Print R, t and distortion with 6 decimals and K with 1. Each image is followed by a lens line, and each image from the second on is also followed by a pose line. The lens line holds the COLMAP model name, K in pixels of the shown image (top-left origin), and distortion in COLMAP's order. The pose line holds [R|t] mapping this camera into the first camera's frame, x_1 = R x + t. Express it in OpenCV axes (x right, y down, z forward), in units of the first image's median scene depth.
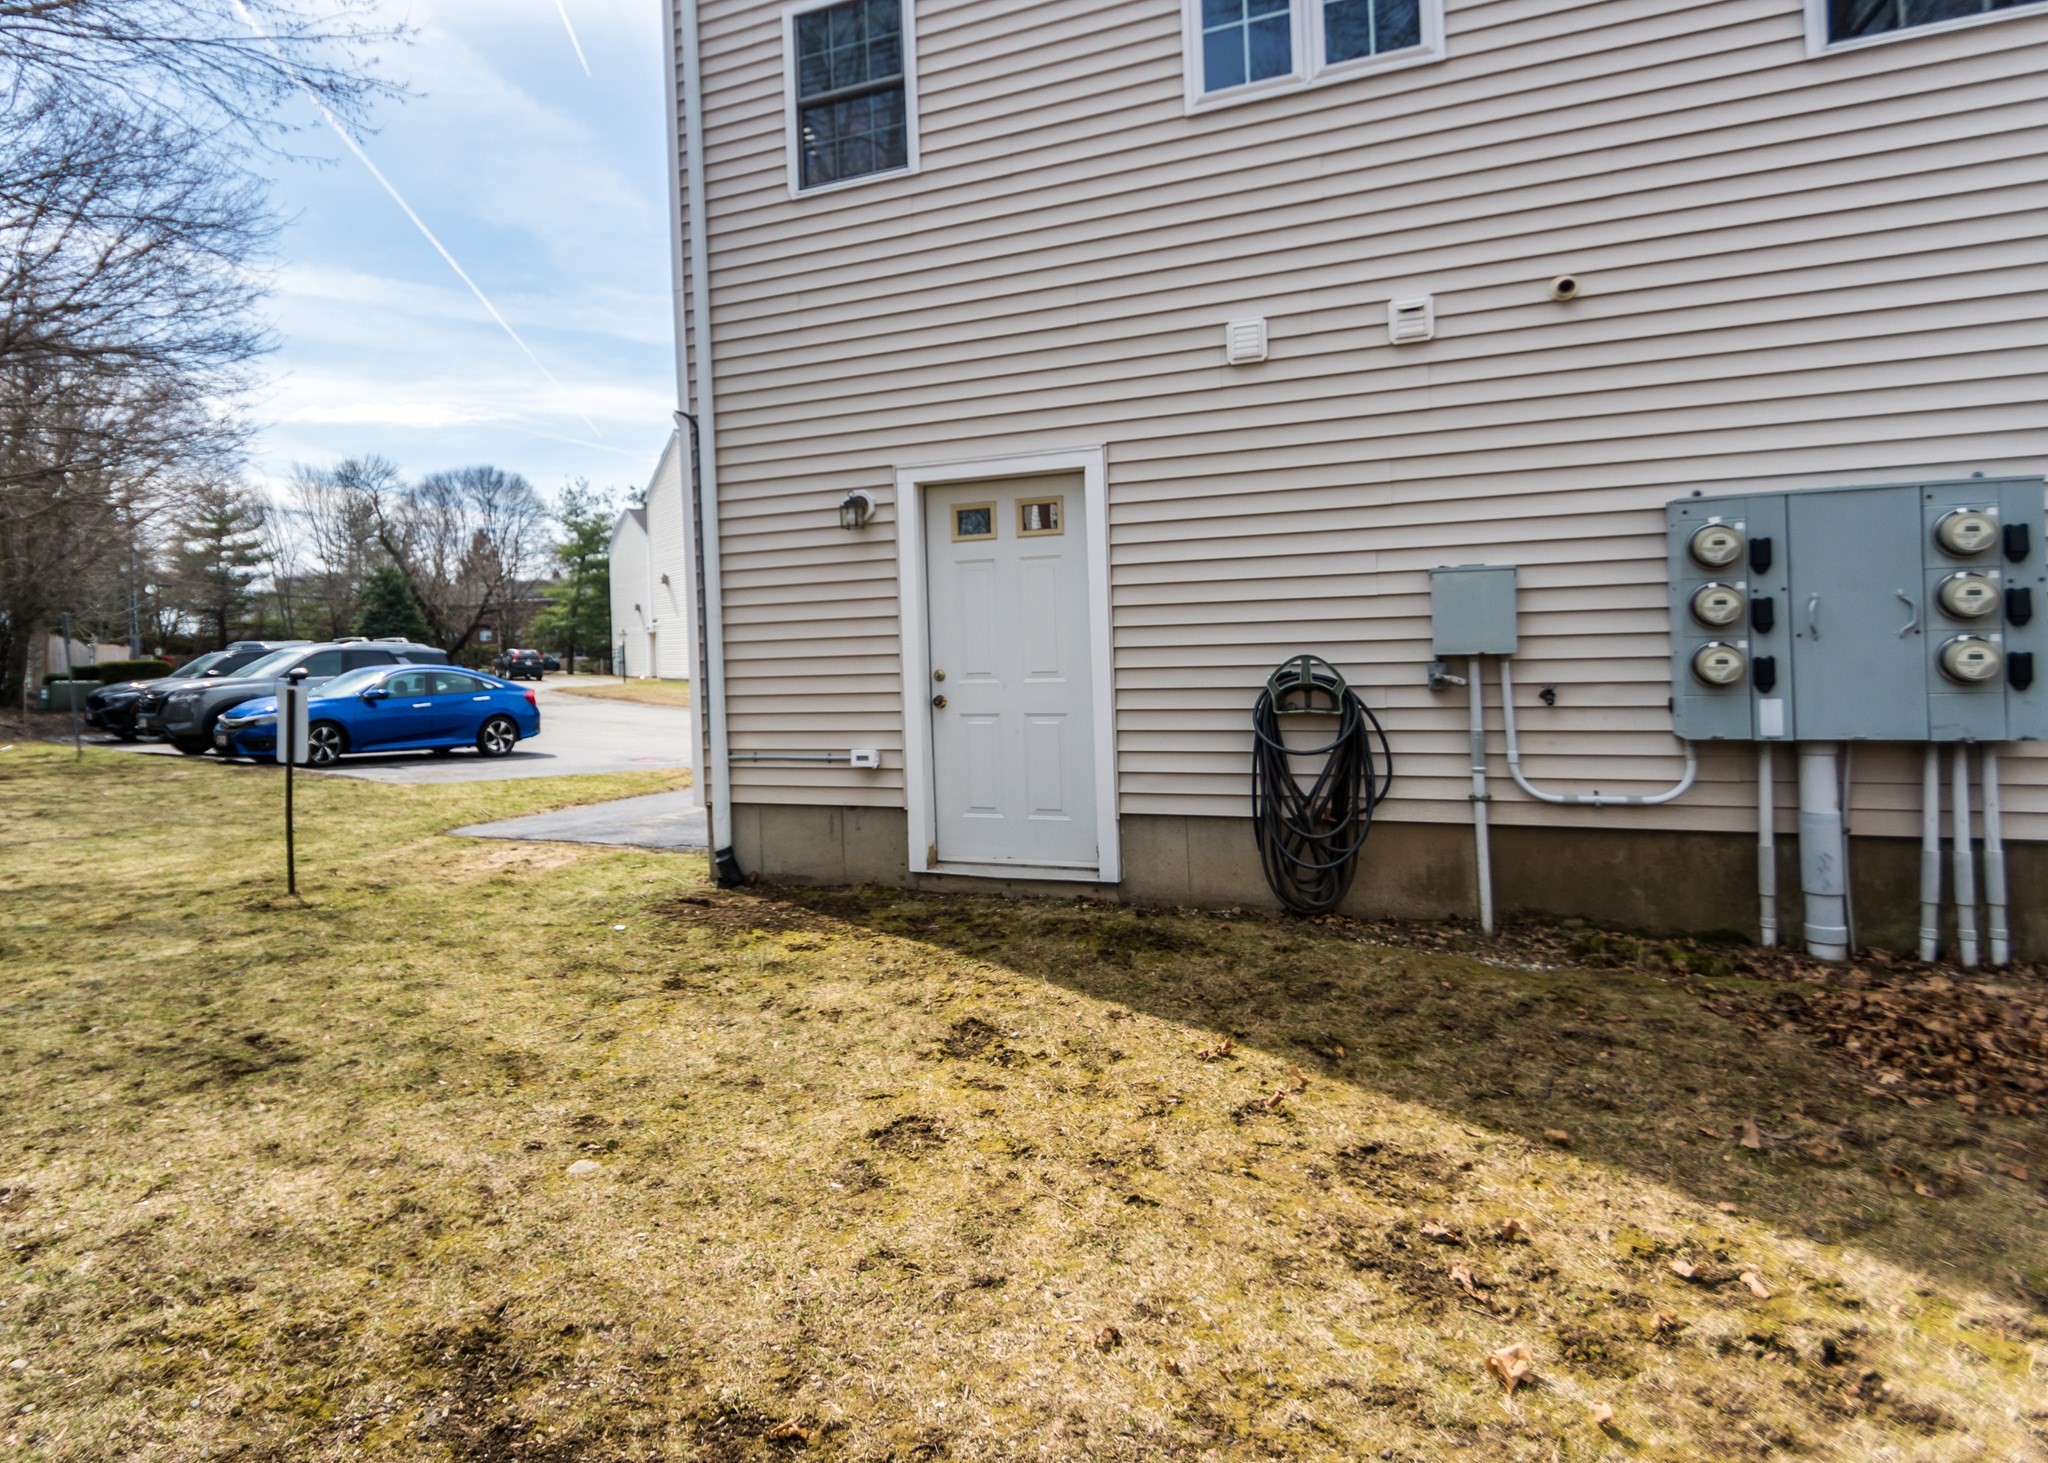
lens RADIAL K [[1282.0, 0, 1023.4], [0, 1282.0, 641.4], [0, 0, 1]] dist [0.006789, -0.002060]
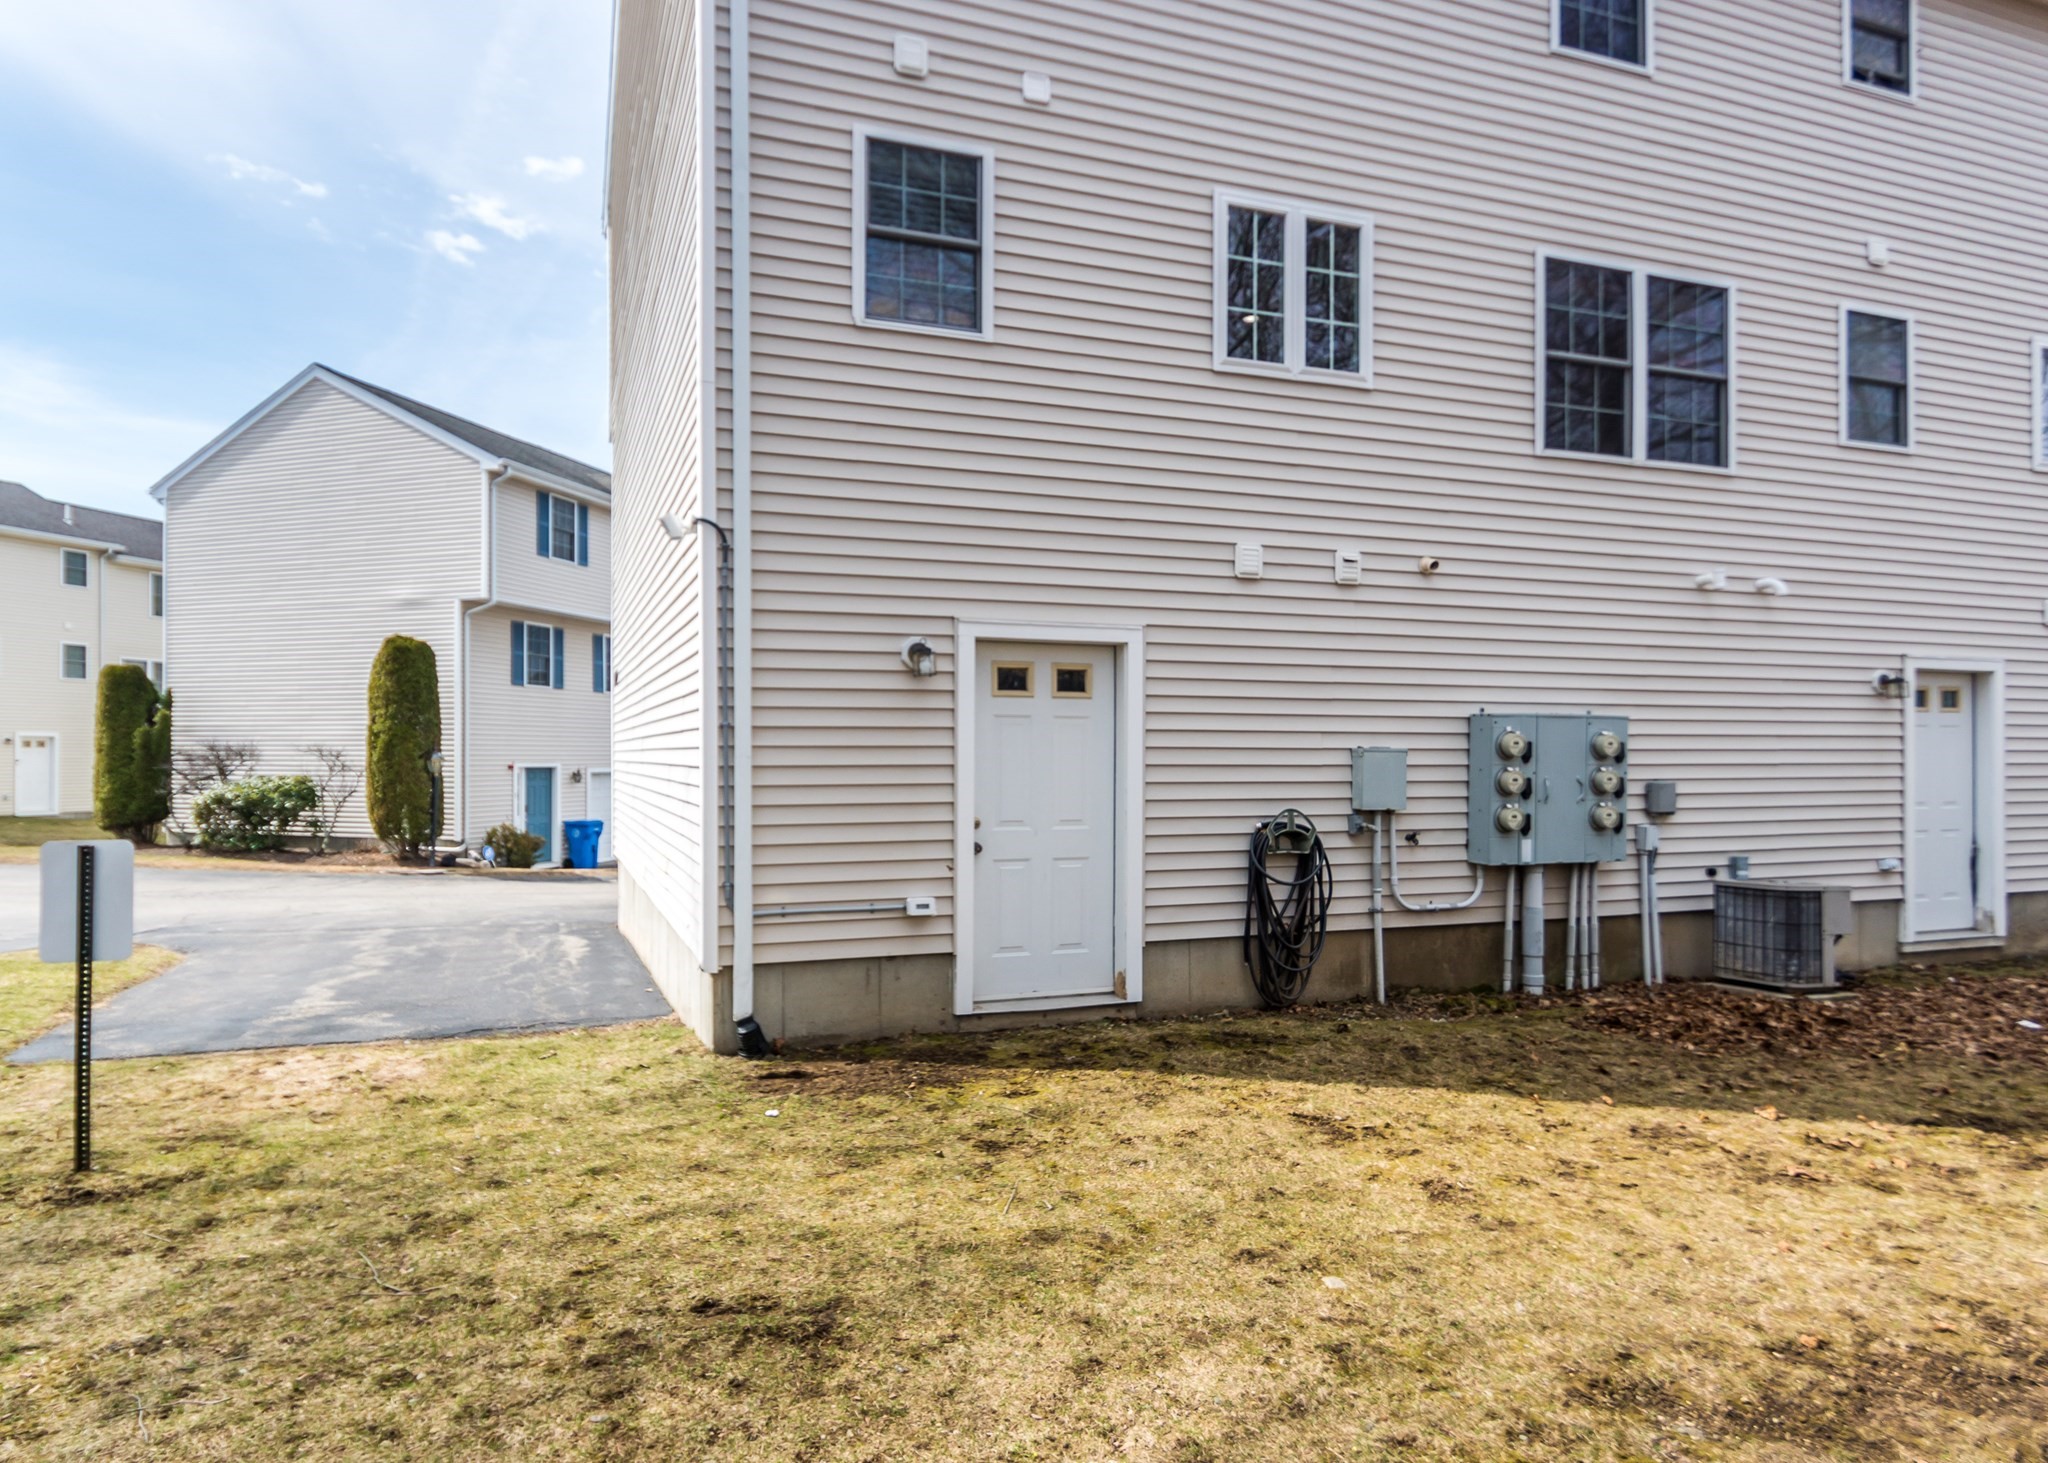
lens RADIAL K [[1262.6, 0, 1023.4], [0, 1262.6, 759.2], [0, 0, 1]] dist [0.007176, 0.001787]
pose [[0.688966, 0.034224, 0.723985, -0.923413], [-0.026816, 0.999404, -0.021725, -0.004684], [-0.724298, -0.004446, 0.689473, 0.313250]]
